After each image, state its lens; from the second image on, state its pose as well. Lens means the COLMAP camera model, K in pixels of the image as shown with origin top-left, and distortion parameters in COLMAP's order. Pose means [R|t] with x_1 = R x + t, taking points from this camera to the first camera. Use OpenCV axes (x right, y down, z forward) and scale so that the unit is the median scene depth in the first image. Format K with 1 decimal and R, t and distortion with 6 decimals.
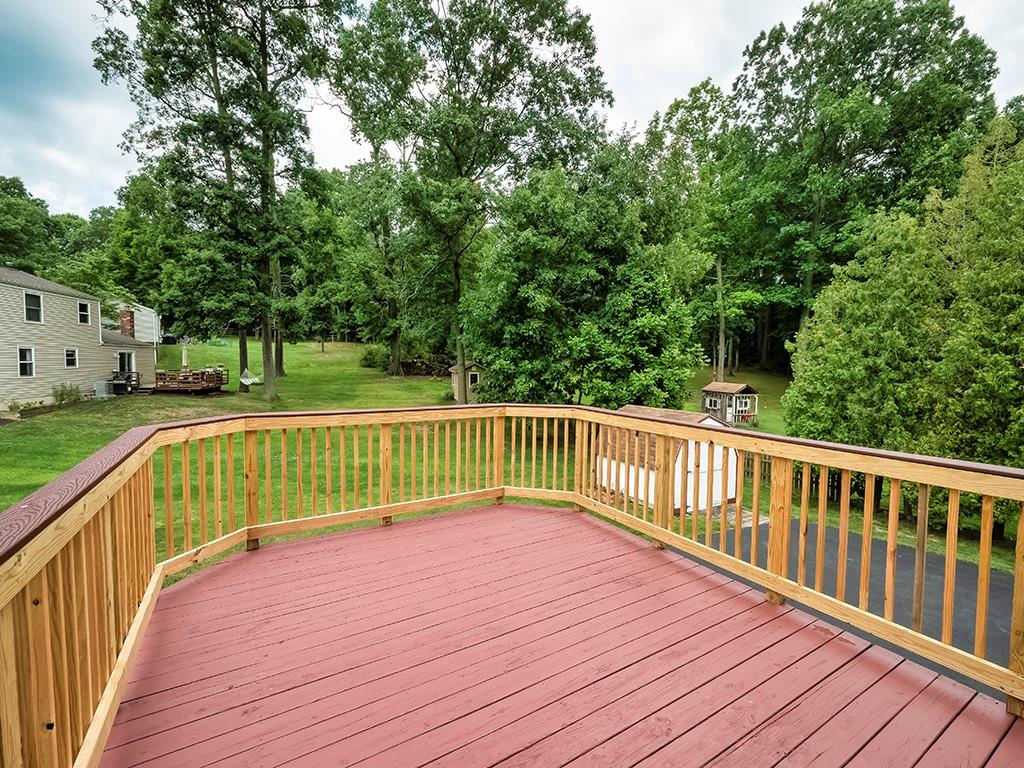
lens RADIAL K [[447.9, 0, 494.8], [0, 447.9, 378.9], [0, 0, 1]] dist [0.009944, 0.002362]
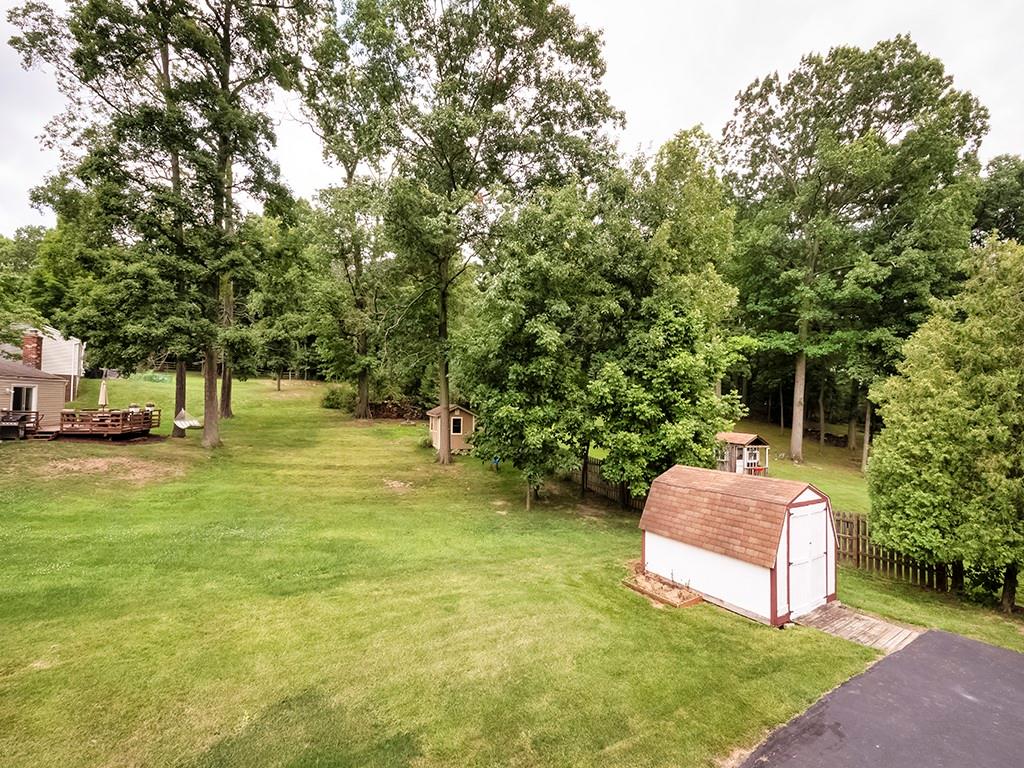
lens RADIAL K [[447.9, 0, 499.3], [0, 447.9, 388.3], [0, 0, 1]] dist [0.009944, 0.002362]
pose [[0.995453, 0.020072, 0.093120, -0.051434], [-0.013334, 0.997285, -0.072424, -0.009029], [-0.094321, 0.070853, 0.993017, 0.123264]]
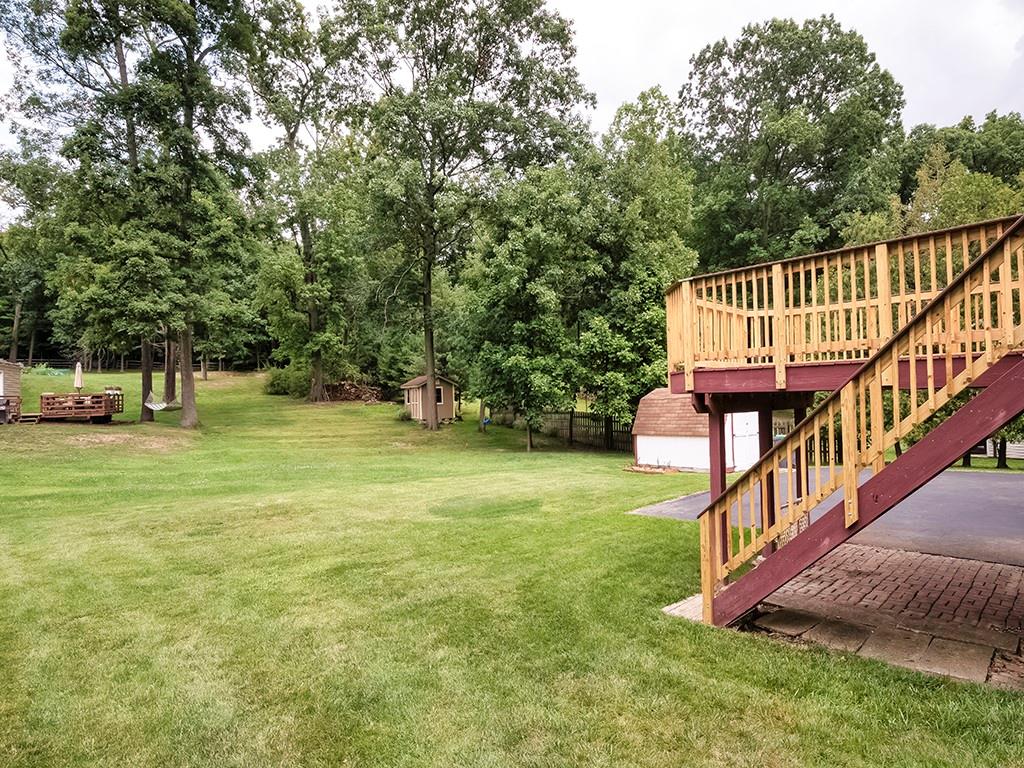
lens RADIAL K [[557.8, 0, 478.9], [0, 557.8, 397.1], [0, 0, 1]] dist [0.014961, -0.004055]
pose [[0.980842, -0.032334, 0.192101, -0.199689], [0.041359, 0.998212, -0.043158, 0.064637], [-0.190362, 0.050276, 0.980426, -0.113804]]
